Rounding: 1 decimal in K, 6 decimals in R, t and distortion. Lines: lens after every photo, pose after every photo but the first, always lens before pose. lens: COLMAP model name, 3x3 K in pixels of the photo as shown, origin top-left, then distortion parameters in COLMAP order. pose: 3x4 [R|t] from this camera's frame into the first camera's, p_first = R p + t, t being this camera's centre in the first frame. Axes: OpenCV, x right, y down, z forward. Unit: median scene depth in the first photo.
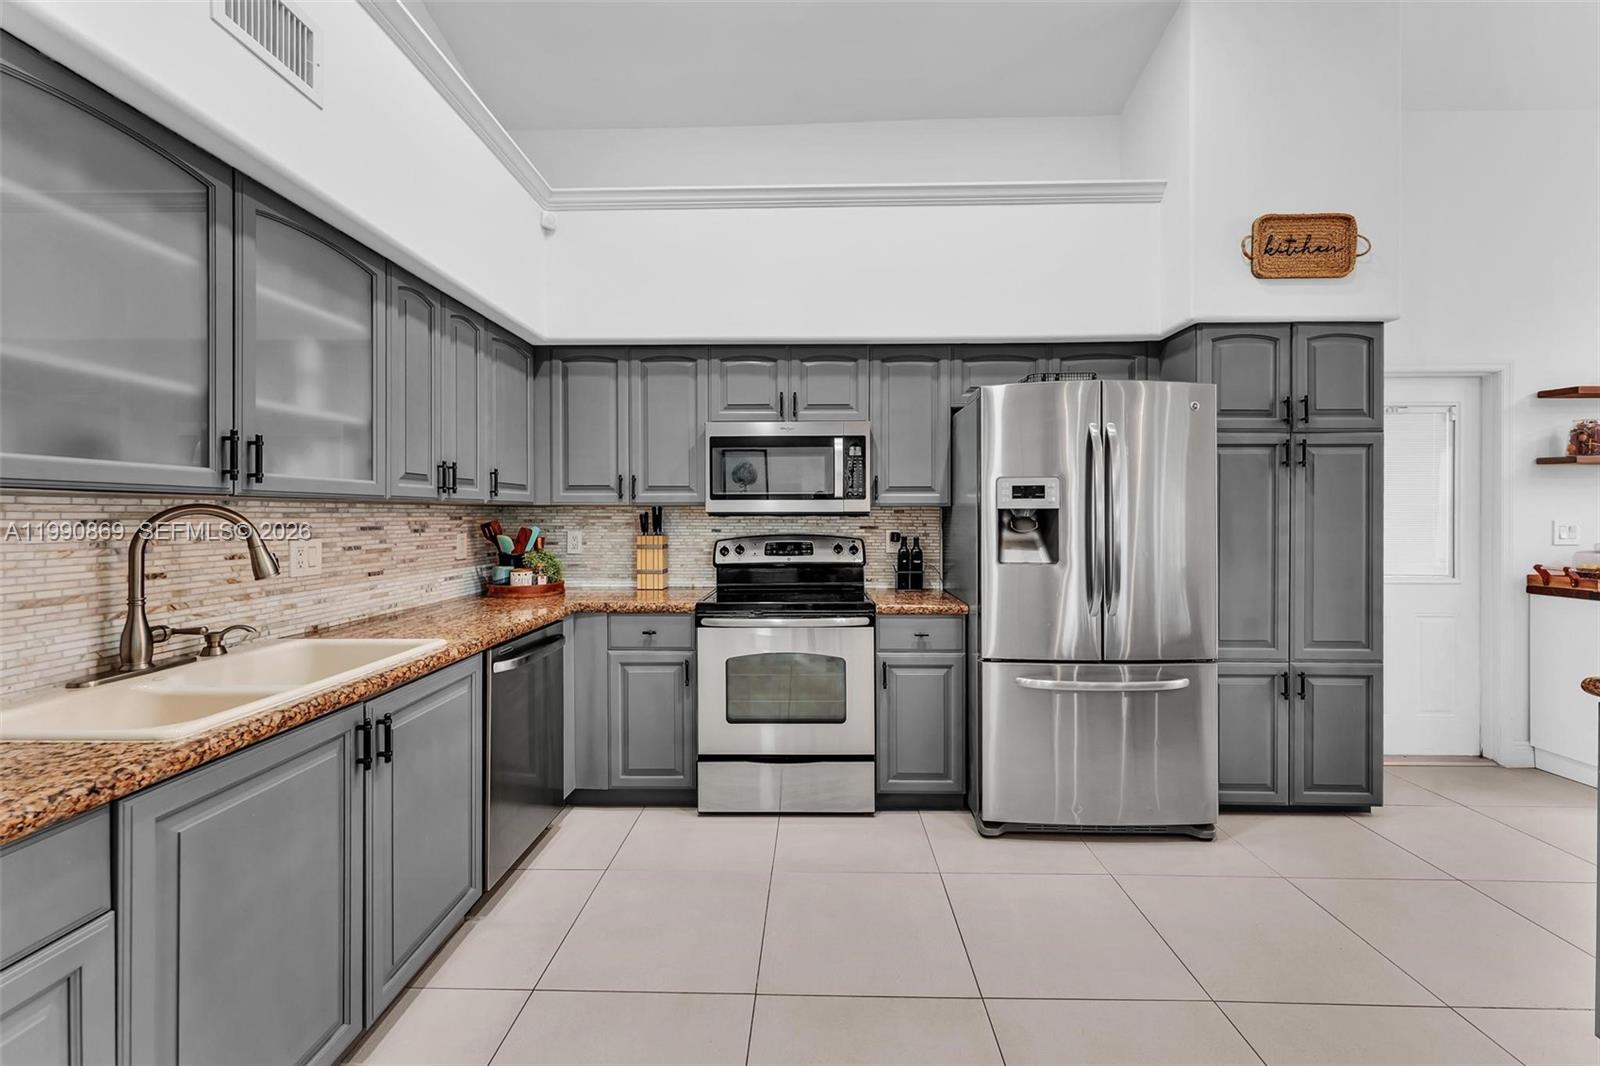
lens RADIAL K [[647.8, 0, 800.2], [0, 647.8, 521.2], [0, 0, 1]] dist [0.002130, 0.000198]
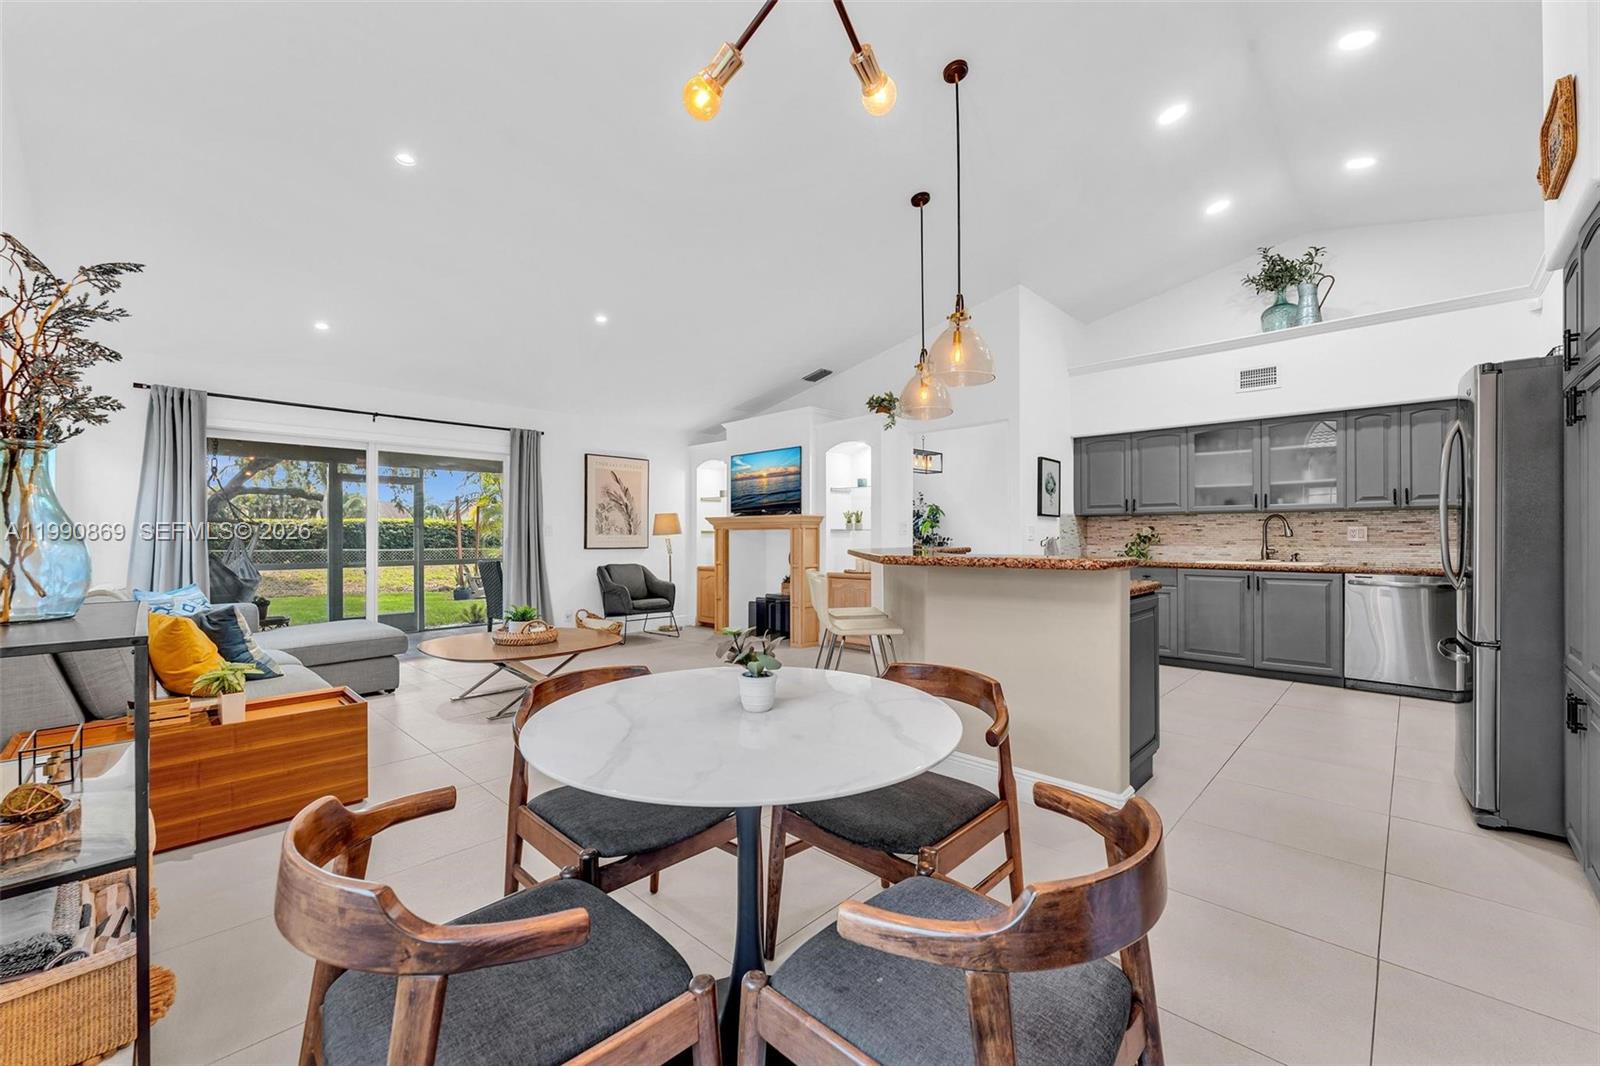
lens RADIAL K [[643.0, 0, 799.1], [0, 643.0, 535.2], [0, 0, 1]] dist [-0.000078, 0.000075]
pose [[-0.669550, -0.004754, -0.742751, 1.900745], [-0.007329, 0.999973, 0.000206, 0.058938], [0.742730, 0.005582, -0.669567, 0.820796]]
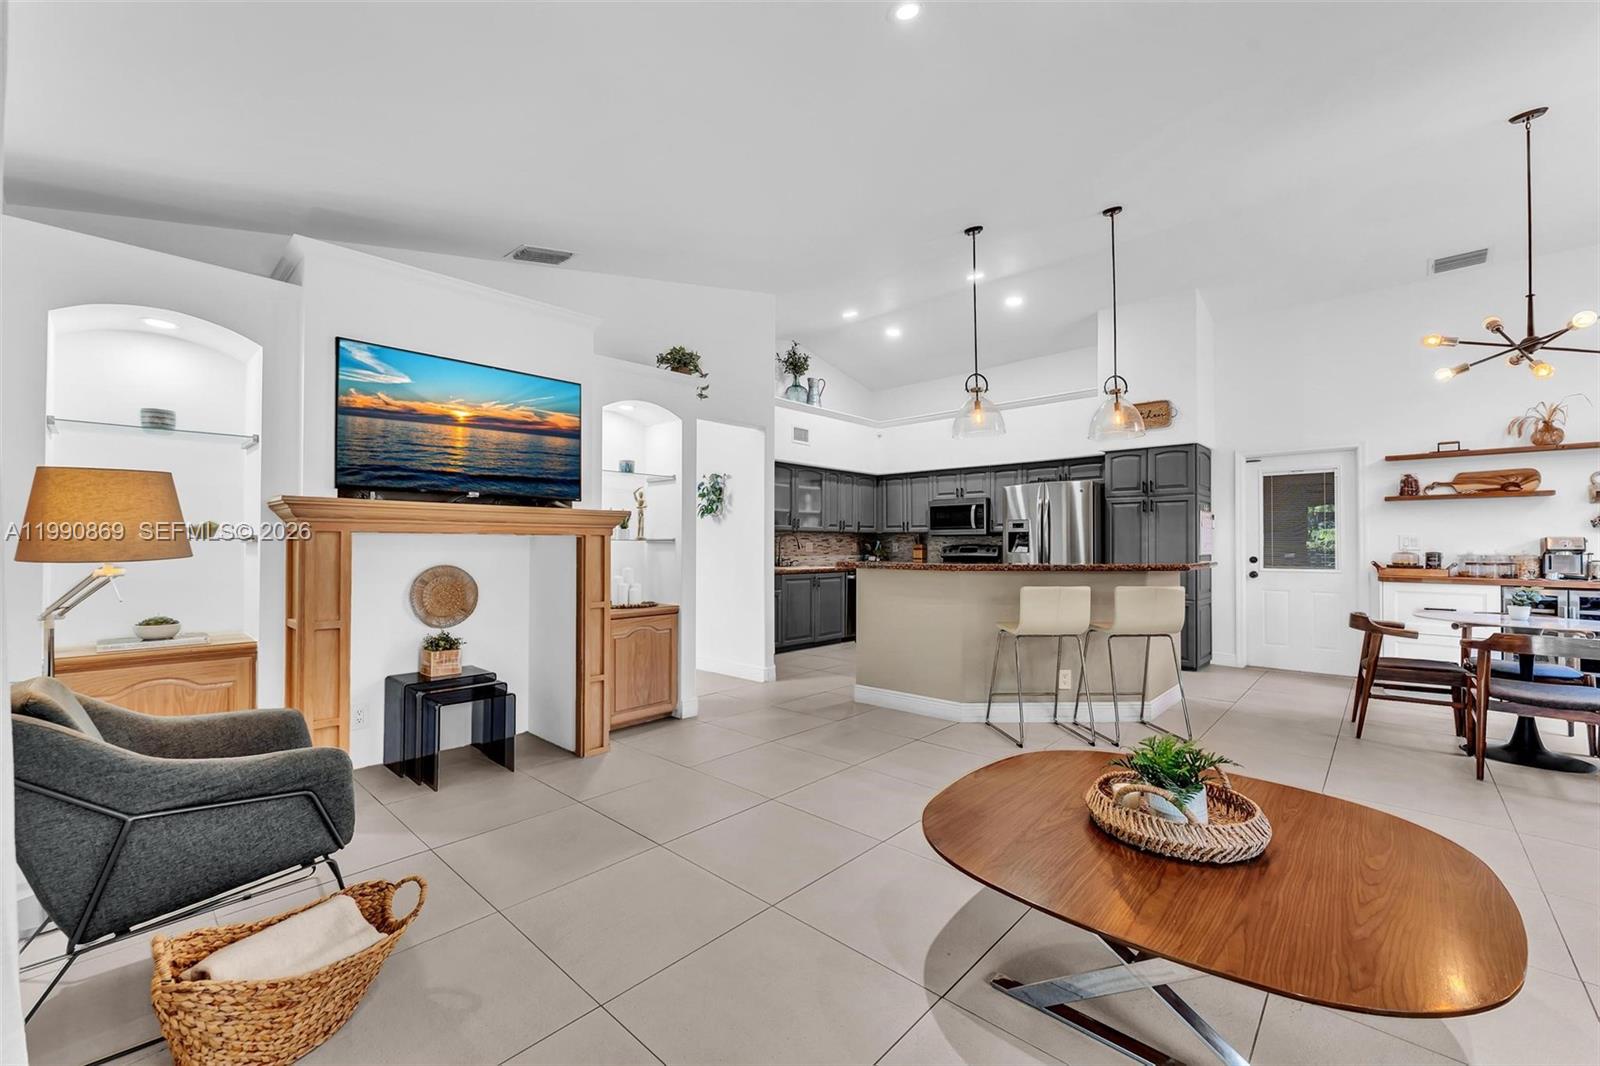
lens RADIAL K [[643.0, 0, 799.1], [0, 643.0, 535.2], [0, 0, 1]] dist [-0.000078, 0.000075]
pose [[0.753044, -0.010442, -0.657887, 1.310899], [-0.007004, 0.999690, -0.023883, 0.059050], [0.657933, 0.022593, 0.752737, -1.469984]]
